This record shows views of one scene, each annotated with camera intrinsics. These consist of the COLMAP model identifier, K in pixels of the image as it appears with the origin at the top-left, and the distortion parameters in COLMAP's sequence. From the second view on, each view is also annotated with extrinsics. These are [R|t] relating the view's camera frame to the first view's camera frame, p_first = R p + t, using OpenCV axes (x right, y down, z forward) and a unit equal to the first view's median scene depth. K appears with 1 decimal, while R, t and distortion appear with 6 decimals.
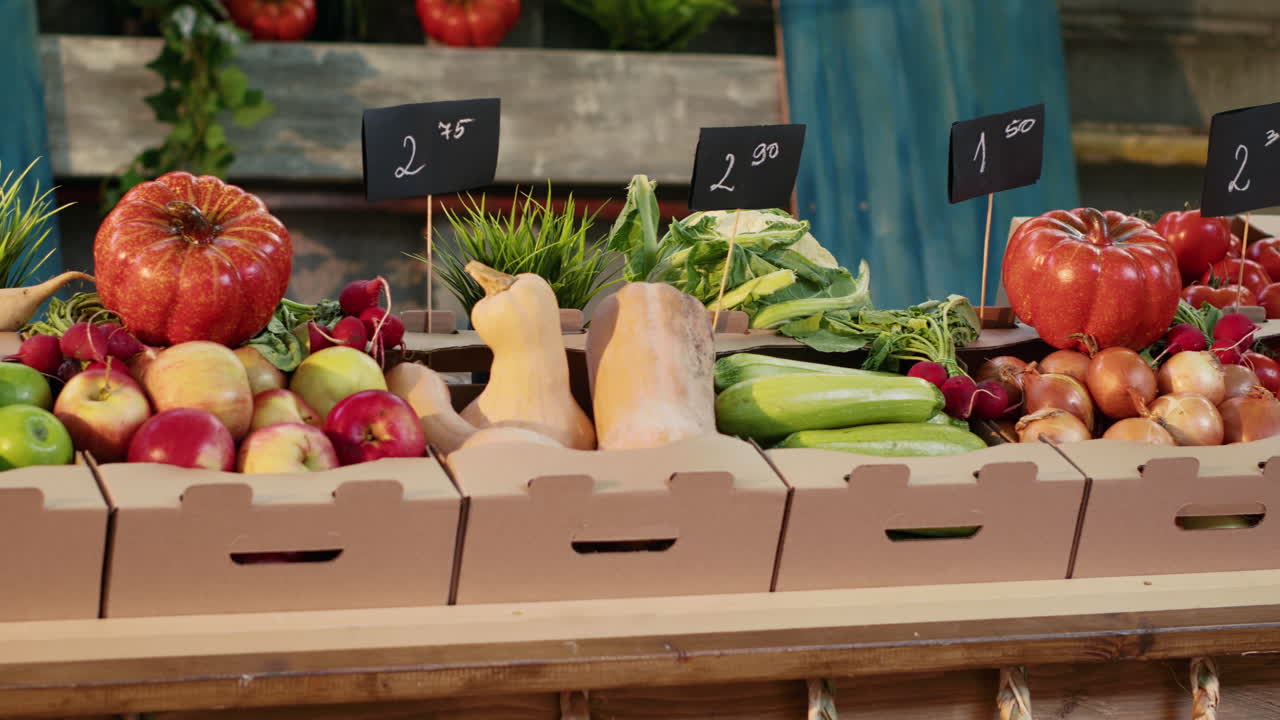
lens RADIAL K [[3209.9, 0, 640.0], [0, 3209.9, 360.0], [0, 0, 1]] dist [-0.088617, -0.308600]
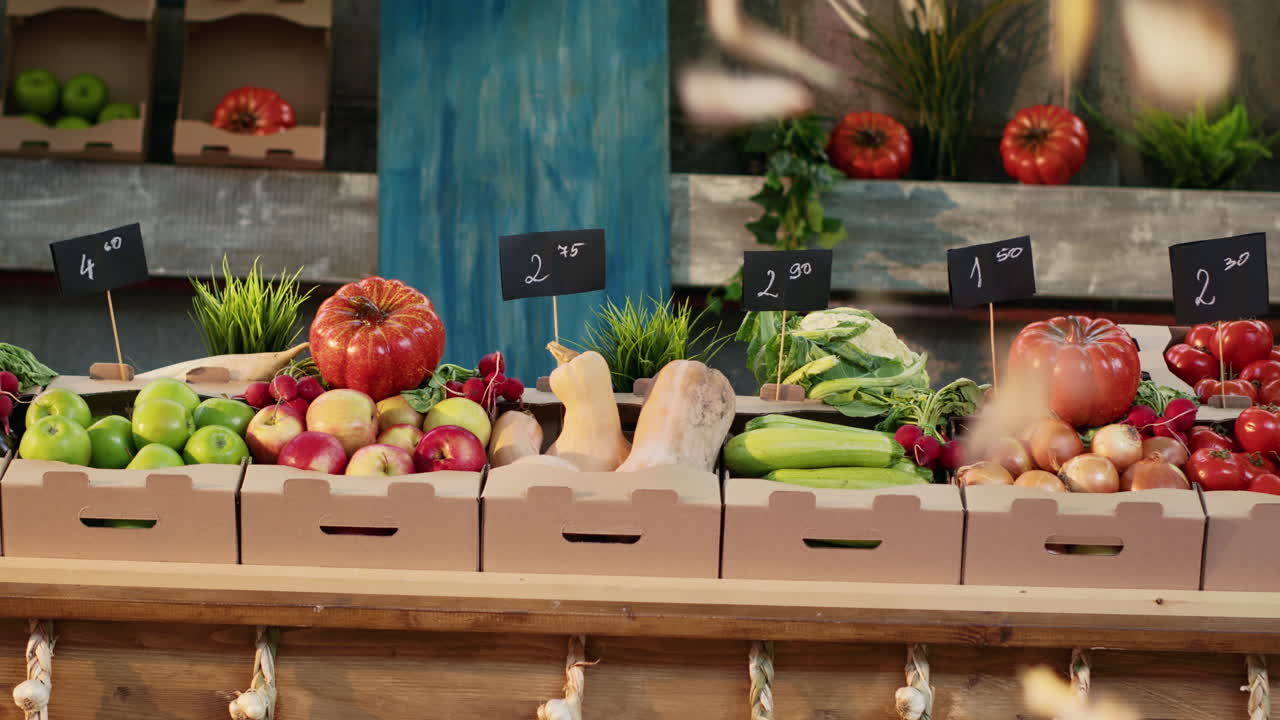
lens RADIAL K [[3209.9, 0, 640.0], [0, 3209.9, 360.0], [0, 0, 1]] dist [-0.088617, -0.308600]
pose [[0.926439, 0.023819, -0.375690, 0.504014], [-0.038067, 0.998808, -0.030549, 0.019271], [0.374515, 0.042603, 0.926242, -0.309157]]
